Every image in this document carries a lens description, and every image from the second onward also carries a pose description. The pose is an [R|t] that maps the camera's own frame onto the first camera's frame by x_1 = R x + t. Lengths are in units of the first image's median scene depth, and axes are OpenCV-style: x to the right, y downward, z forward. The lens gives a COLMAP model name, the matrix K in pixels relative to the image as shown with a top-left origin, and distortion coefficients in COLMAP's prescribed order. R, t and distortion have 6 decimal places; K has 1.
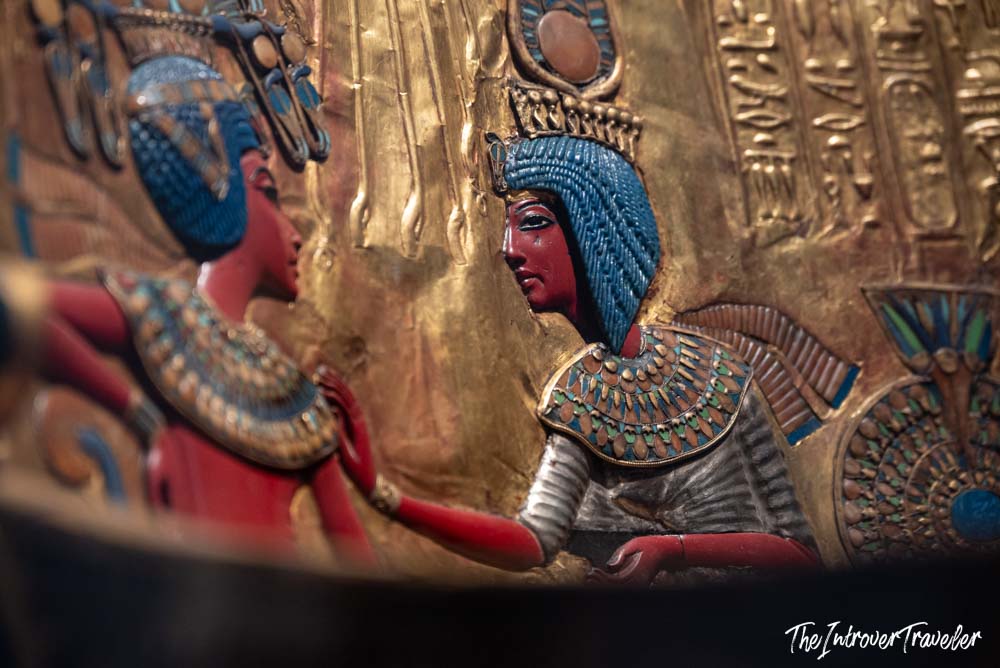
lens RADIAL K [[4019.3, 0, 500.0], [0, 4019.3, 334.0], [0, 0, 1]] dist [-0.029461, 0.775241]
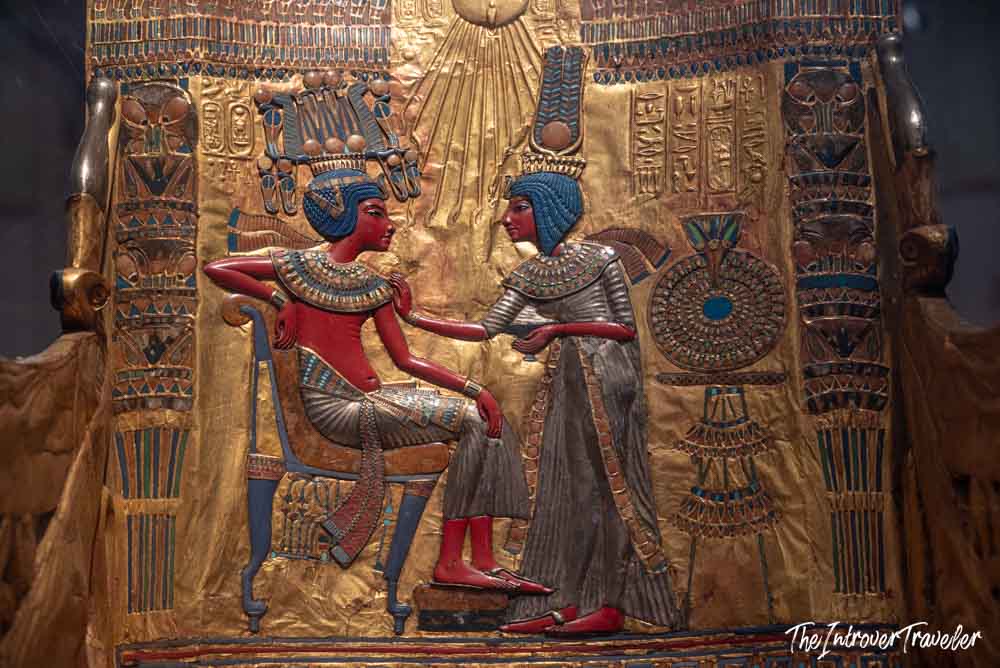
lens RADIAL K [[2301.6, 0, 500.0], [0, 2301.6, 334.0], [0, 0, 1]] dist [-0.008127, -0.229806]
pose [[0.700023, -0.033994, -0.713311, 1.055074], [0.089065, 0.995223, 0.039977, -0.006818], [0.708544, -0.091515, 0.699707, -0.073834]]
